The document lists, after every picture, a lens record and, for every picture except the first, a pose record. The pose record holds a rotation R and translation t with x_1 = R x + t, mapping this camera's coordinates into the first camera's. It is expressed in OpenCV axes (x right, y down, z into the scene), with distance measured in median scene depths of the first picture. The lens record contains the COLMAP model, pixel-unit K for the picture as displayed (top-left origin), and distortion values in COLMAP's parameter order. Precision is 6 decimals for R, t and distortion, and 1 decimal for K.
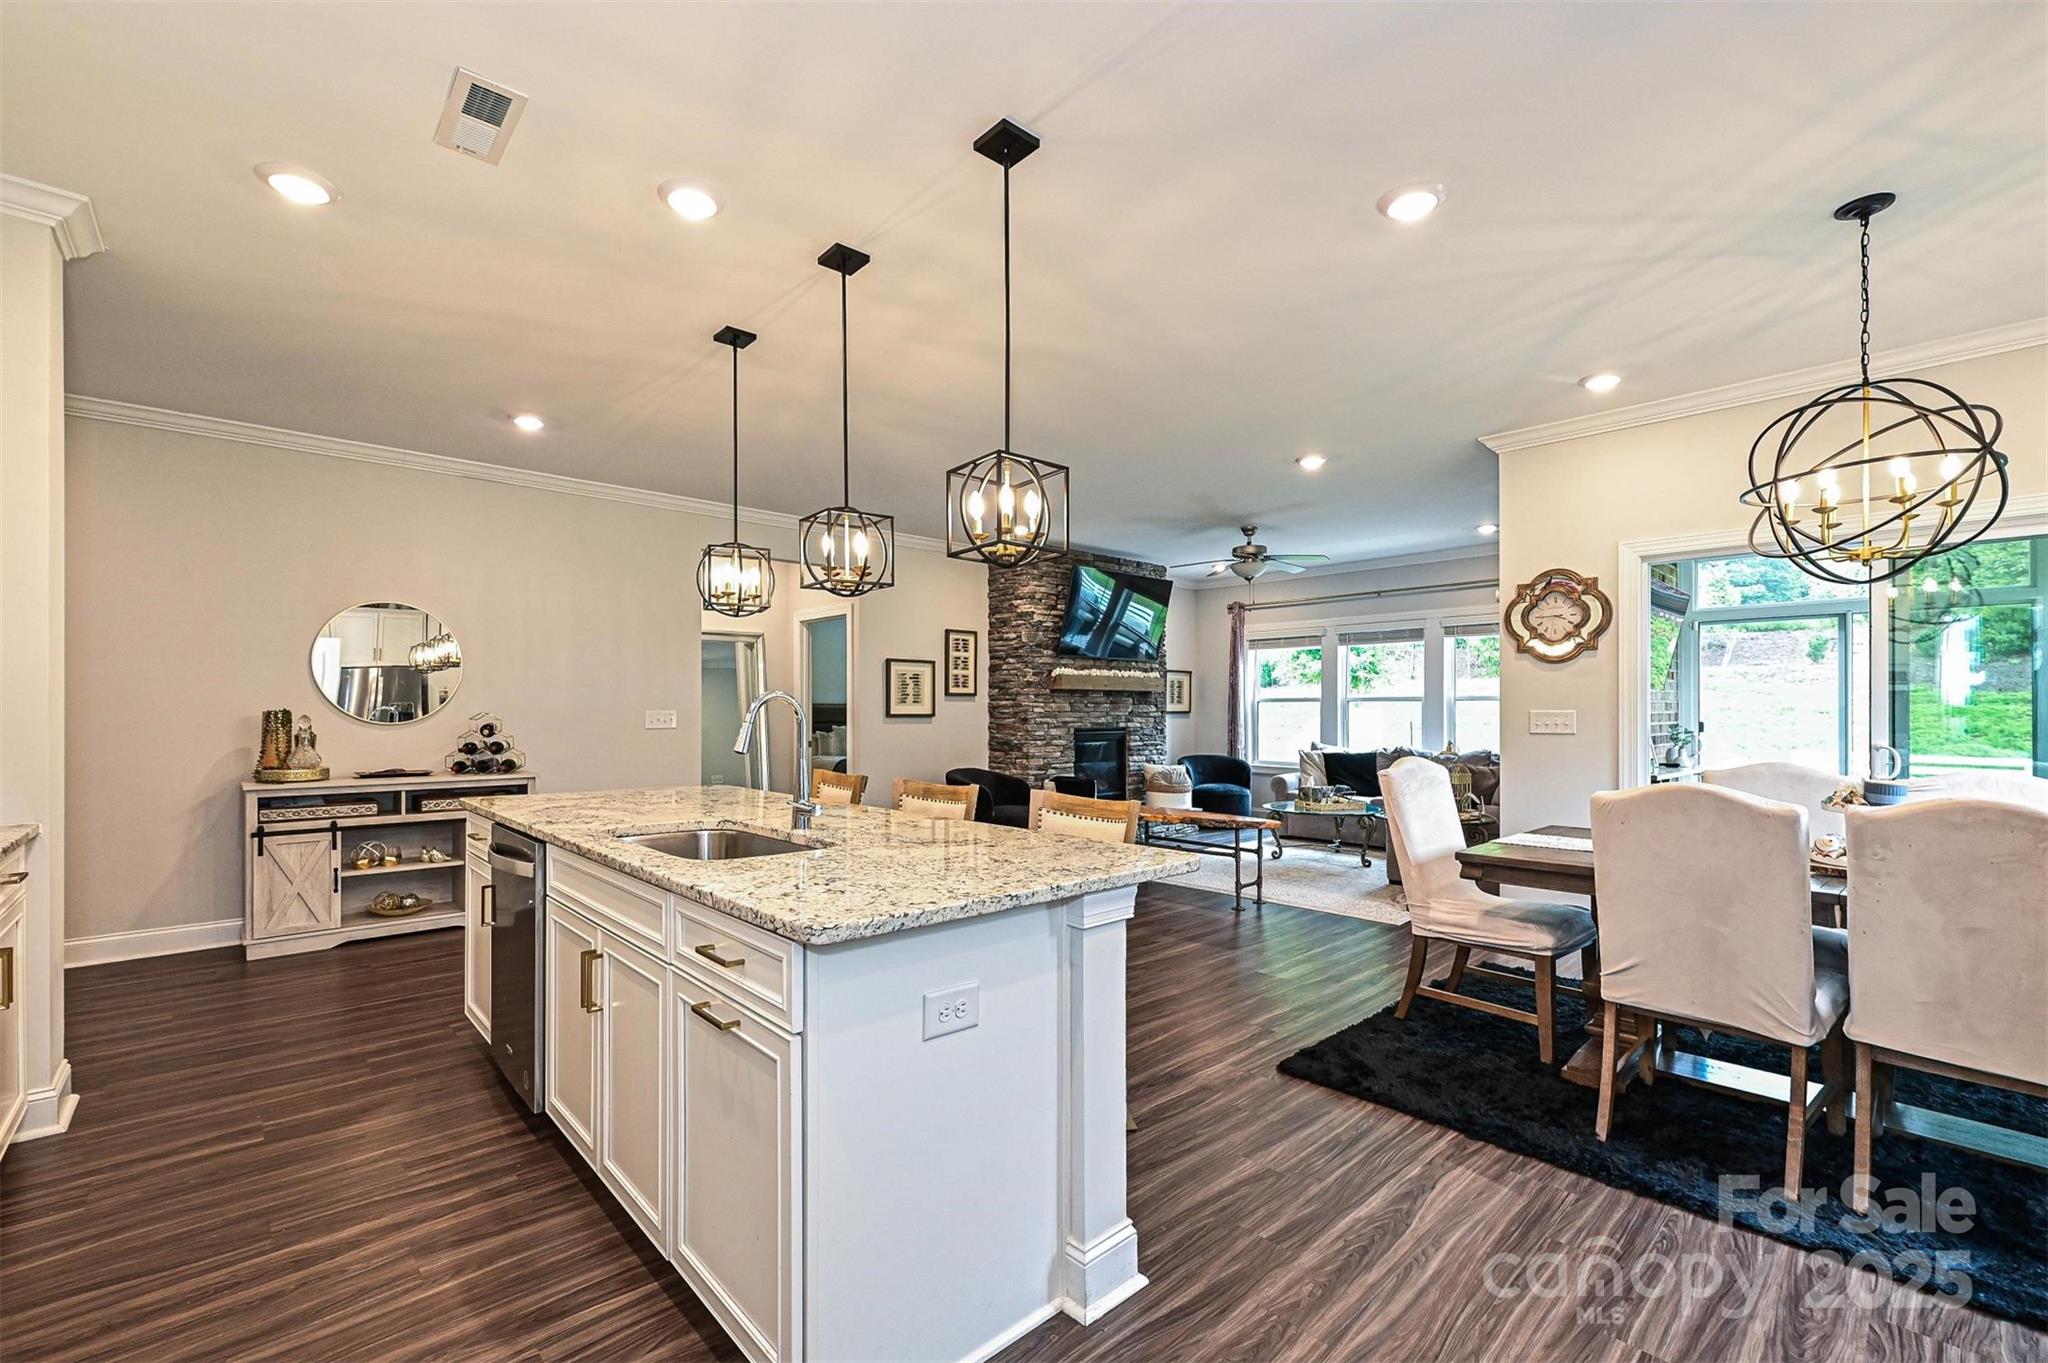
lens RADIAL K [[862.4, 0, 1018.4], [0, 862.4, 710.8], [0, 0, 1]] dist [0.000458, -0.000834]
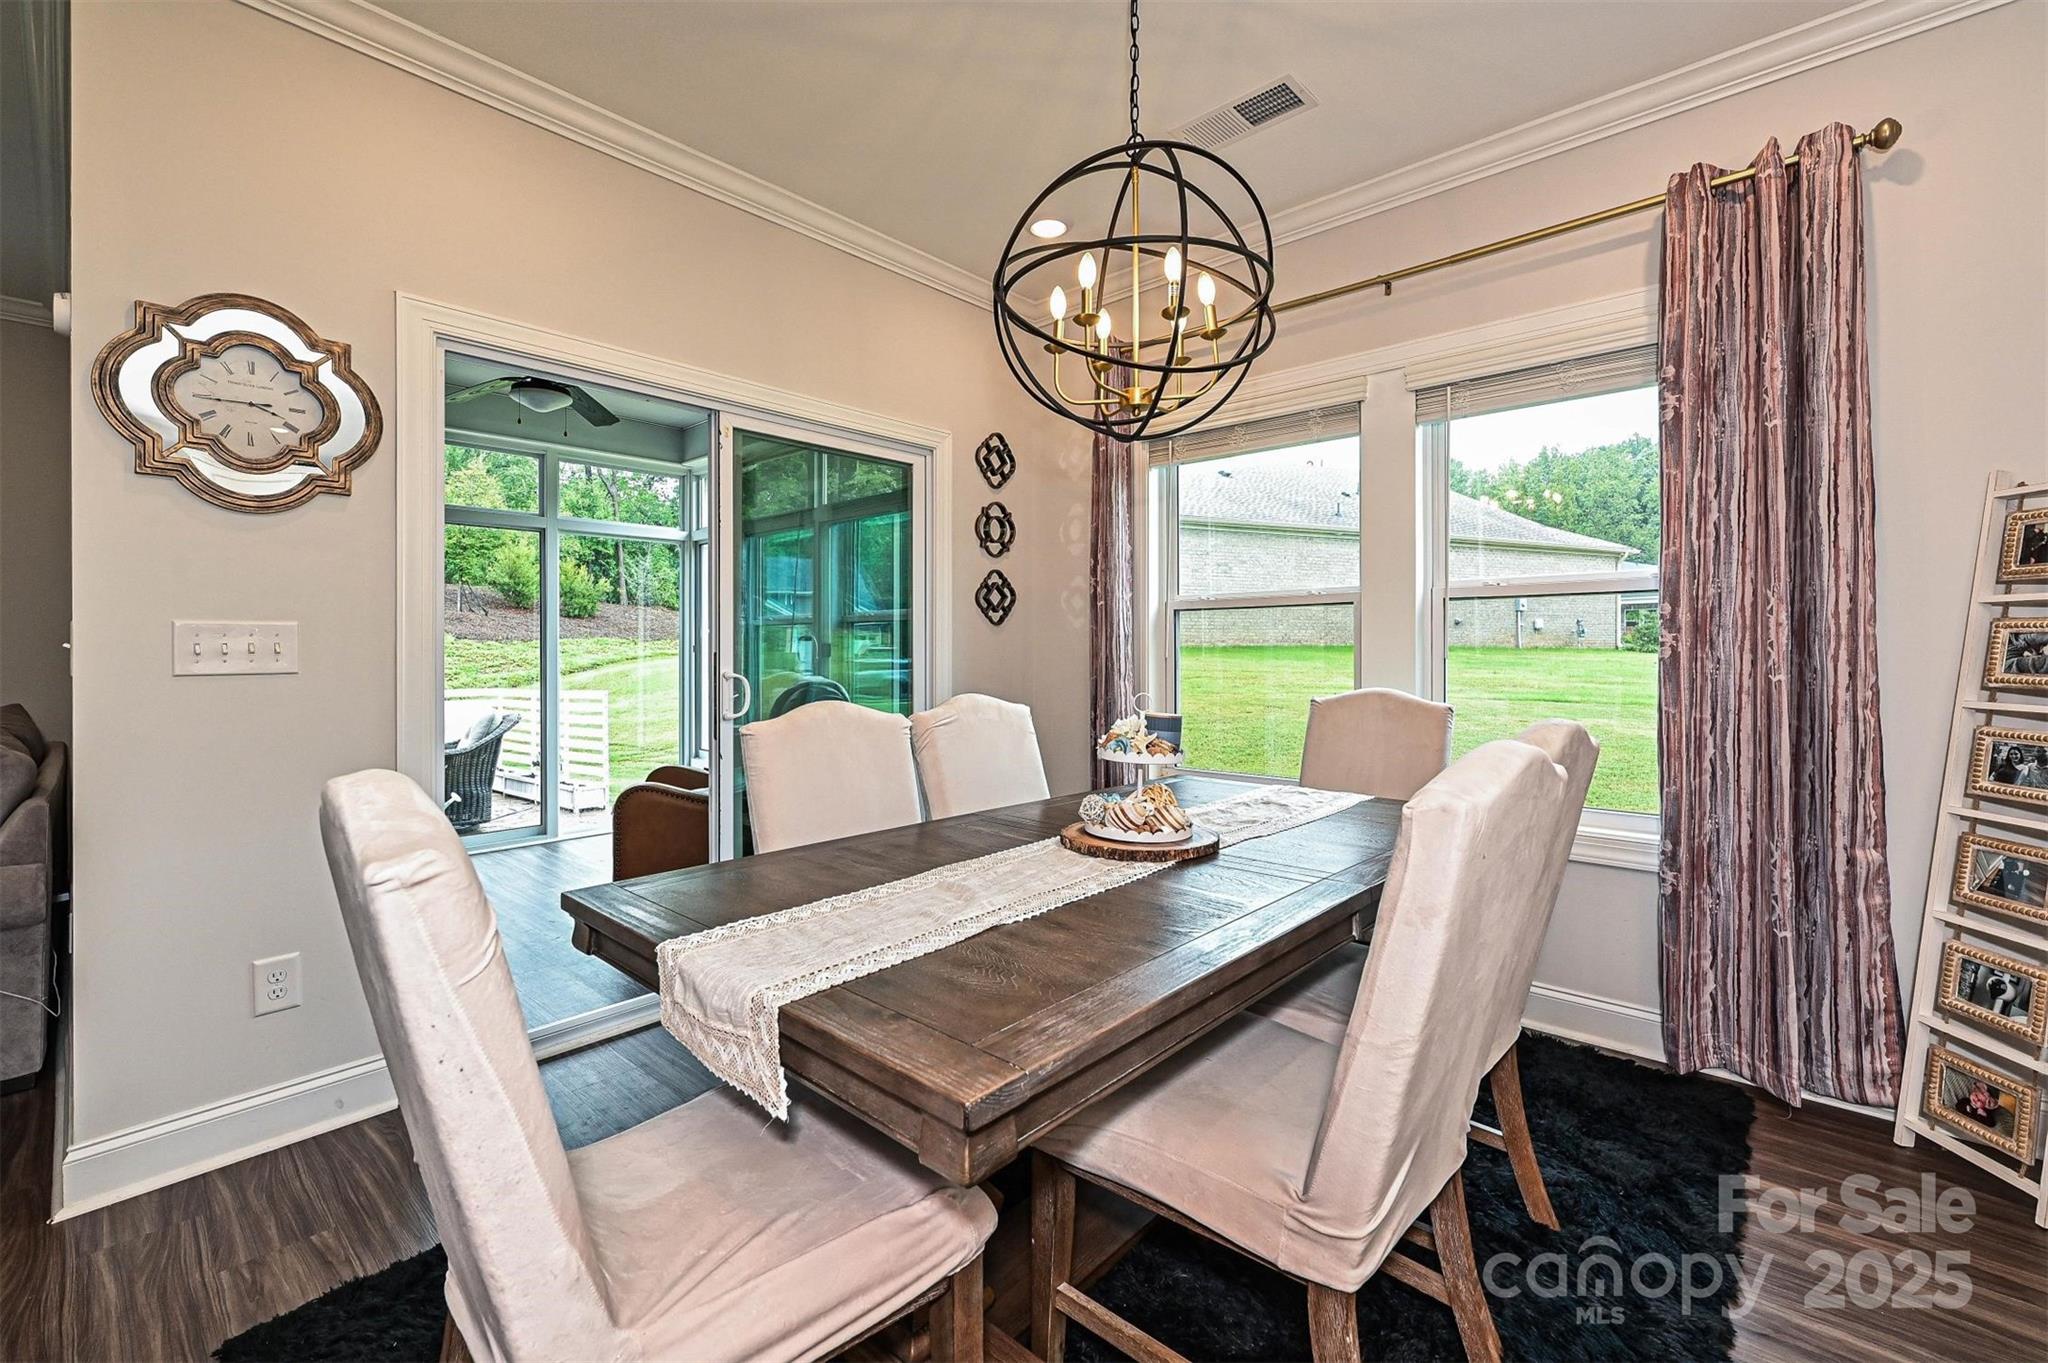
lens RADIAL K [[862.4, 0, 1016.7], [0, 862.4, 651.7], [0, 0, 1]] dist [0.000458, -0.000834]
pose [[-0.083140, -0.000164, 0.996538, 0.164573], [-0.002045, 0.999998, -0.000006, 0.014674], [-0.996536, -0.002038, -0.083140, 0.676112]]
